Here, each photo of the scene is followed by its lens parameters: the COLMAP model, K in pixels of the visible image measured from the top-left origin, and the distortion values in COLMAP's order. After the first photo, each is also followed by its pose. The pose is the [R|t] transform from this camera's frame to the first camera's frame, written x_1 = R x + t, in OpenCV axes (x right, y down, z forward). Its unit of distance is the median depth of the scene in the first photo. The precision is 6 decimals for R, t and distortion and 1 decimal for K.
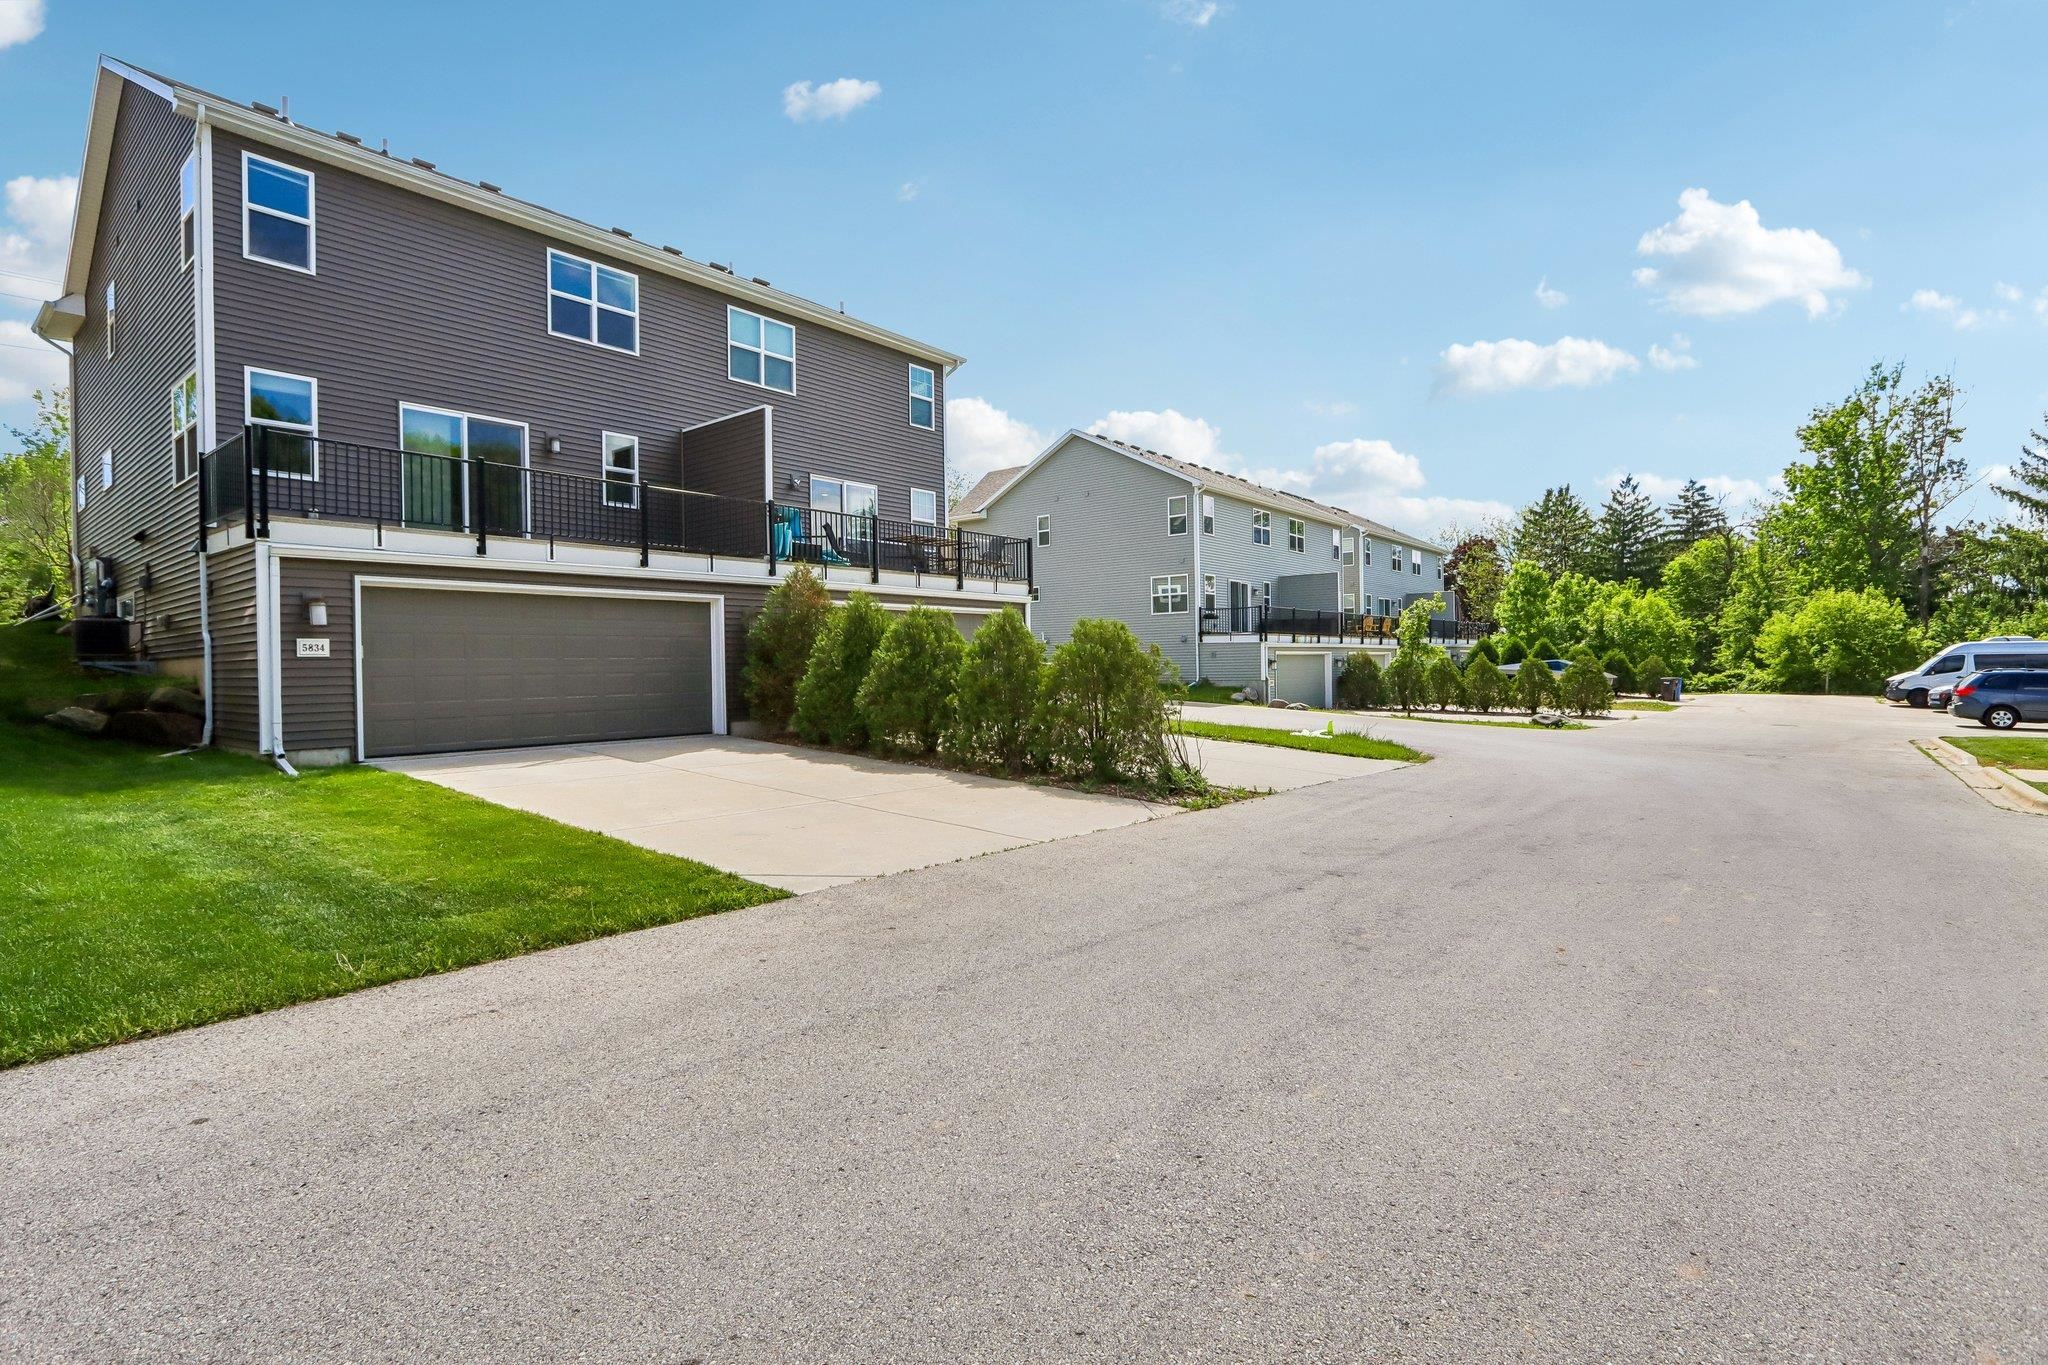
lens RADIAL K [[989.1, 0, 1026.1], [0, 989.1, 674.7], [0, 0, 1]] dist [-0.004085, 0.000280]
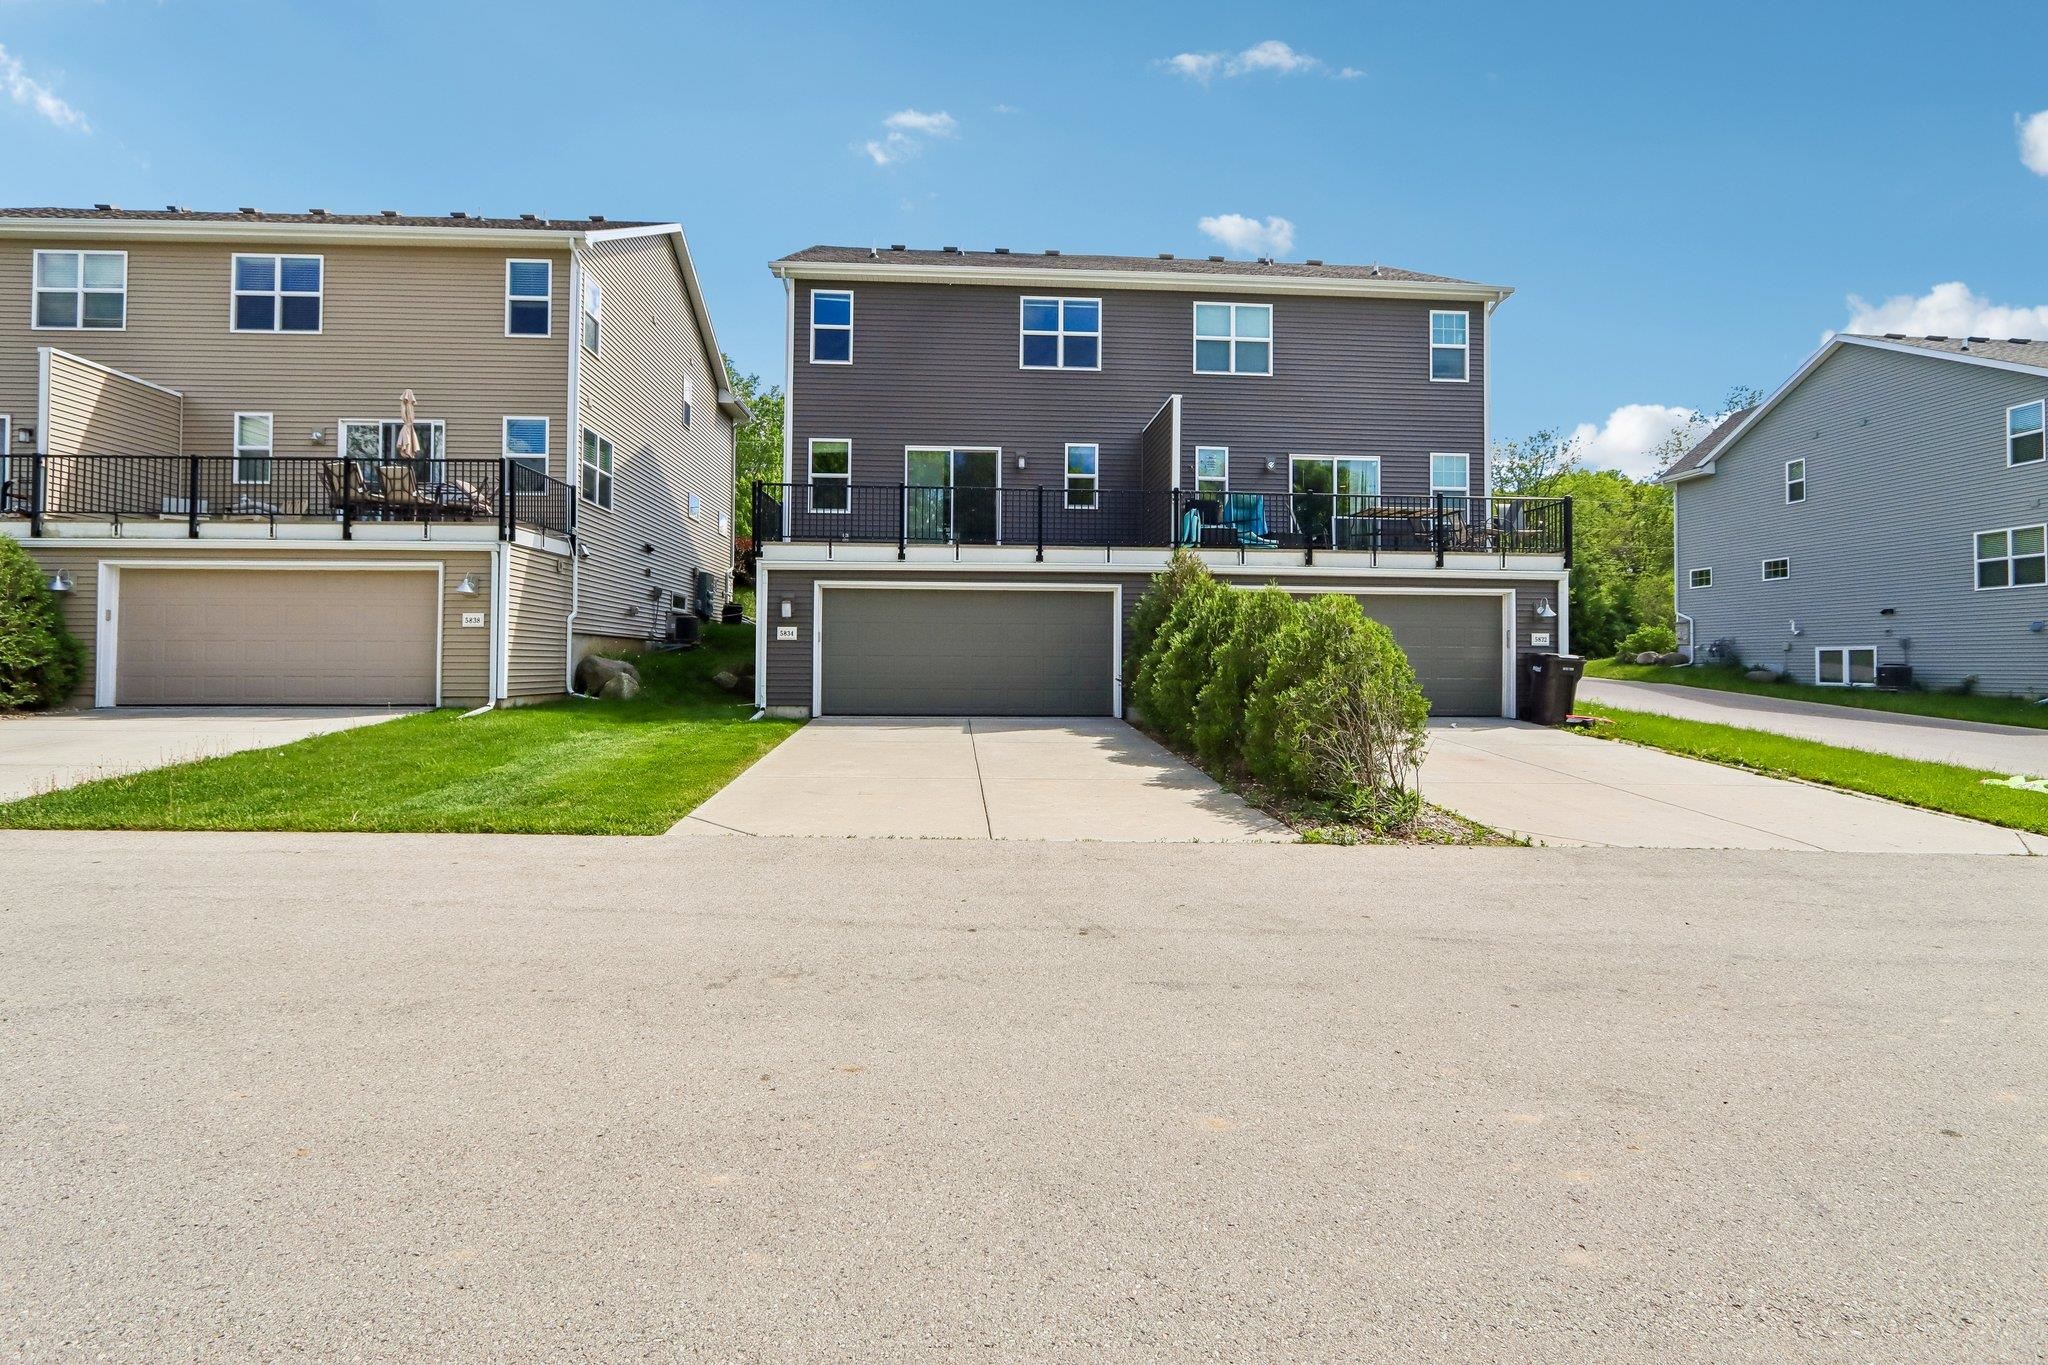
lens RADIAL K [[978.5, 0, 1023.0], [0, 978.5, 647.6], [0, 0, 1]] dist [-0.007804, -0.000374]
pose [[0.675333, 0.005826, -0.737490, 0.387680], [-0.023823, 0.999619, -0.013919, 0.003168], [0.737128, 0.026969, 0.675215, 0.228883]]
